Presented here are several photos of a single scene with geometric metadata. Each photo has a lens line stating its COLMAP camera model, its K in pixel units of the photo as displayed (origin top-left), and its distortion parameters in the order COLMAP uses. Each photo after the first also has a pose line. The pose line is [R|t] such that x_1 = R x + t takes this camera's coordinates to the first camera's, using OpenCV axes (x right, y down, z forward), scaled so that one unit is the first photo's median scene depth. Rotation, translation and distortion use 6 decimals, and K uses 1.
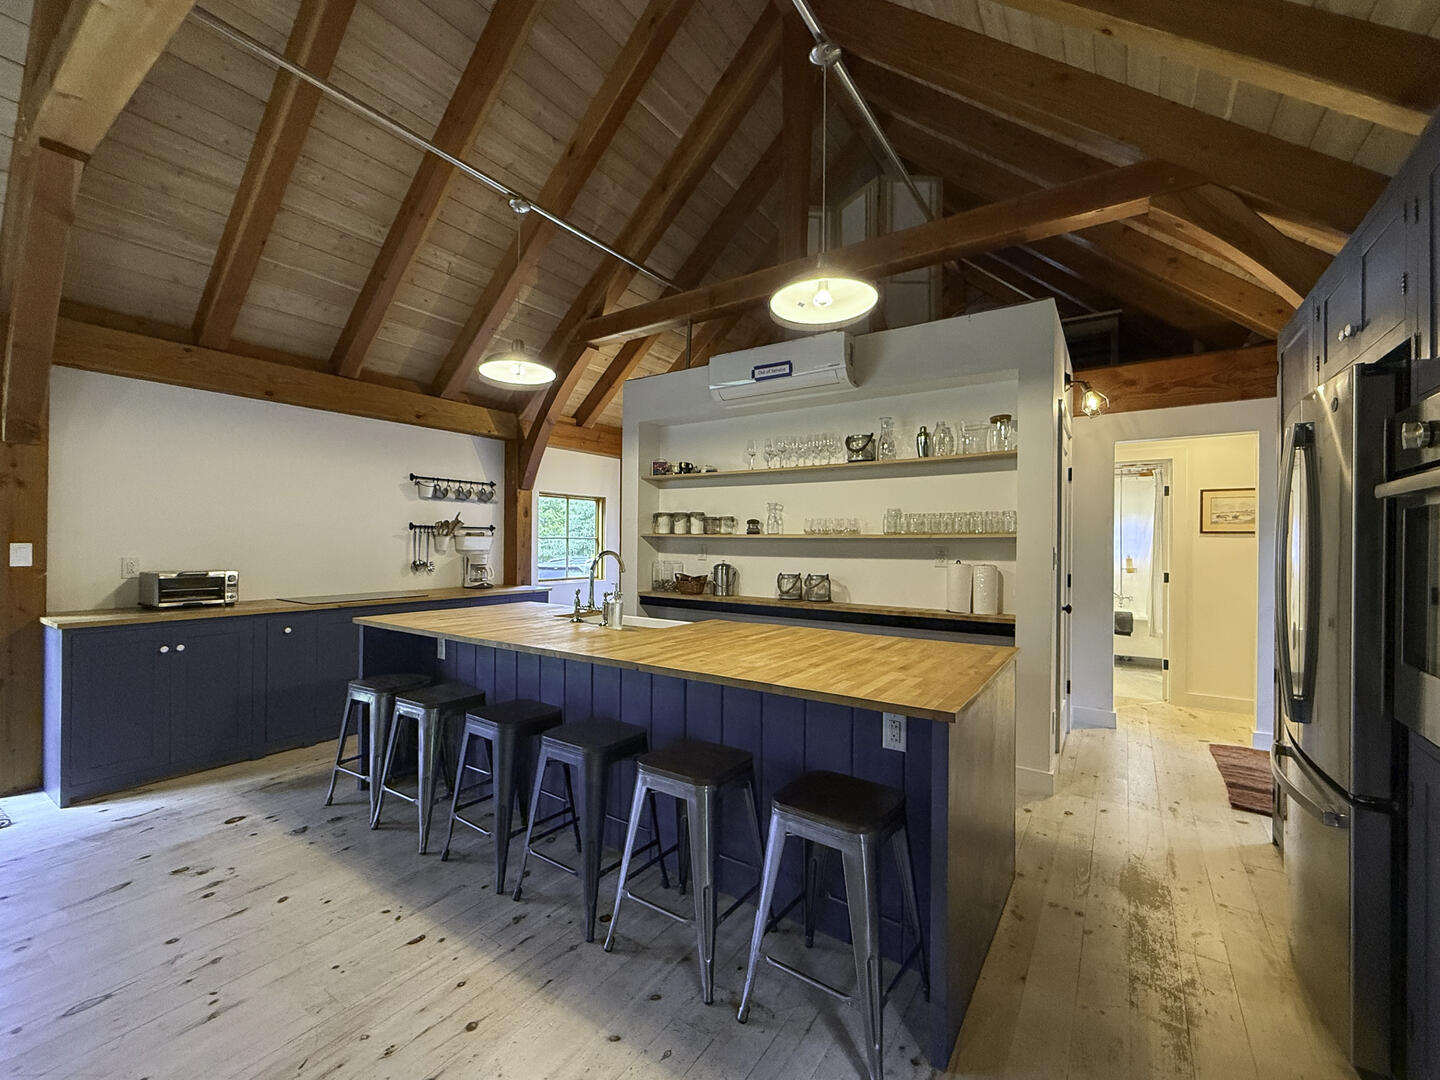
lens RADIAL K [[593.4, 0, 701.5], [0, 593.4, 541.5], [0, 0, 1]] dist [-0.001232, -0.000223]
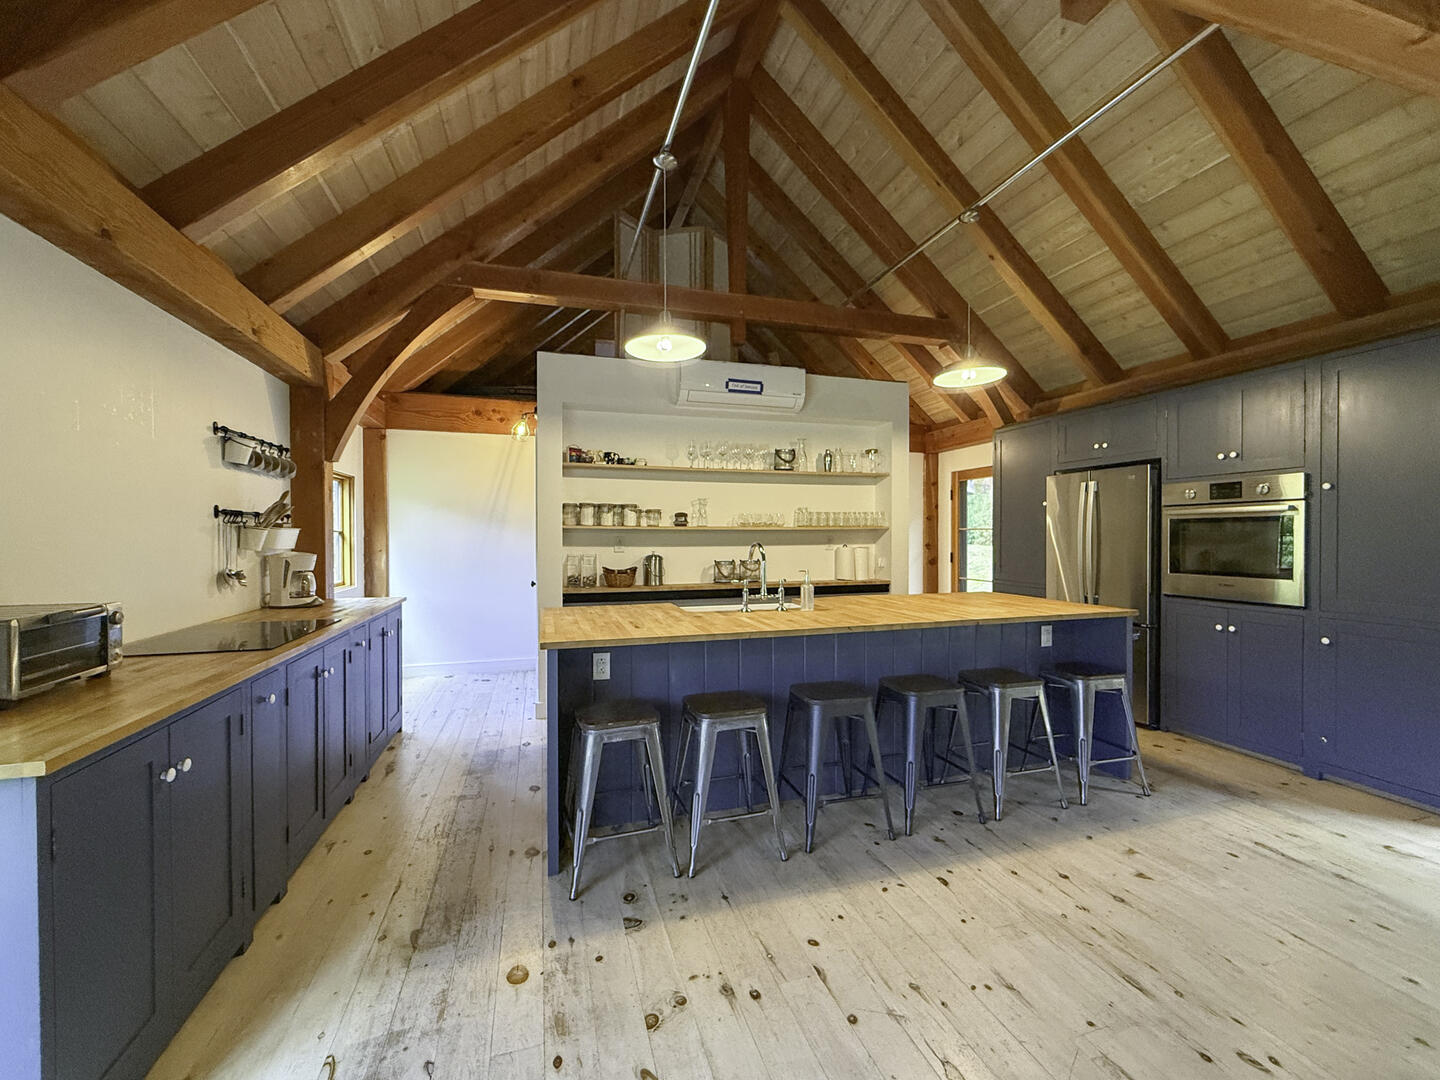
lens RADIAL K [[593.4, 0, 701.5], [0, 593.4, 541.5], [0, 0, 1]] dist [-0.001232, -0.000223]
pose [[0.630074, -0.017781, 0.776331, -0.790498], [0.006321, 0.999822, 0.017770, -0.003795], [-0.776509, -0.006289, 0.630074, 0.308559]]
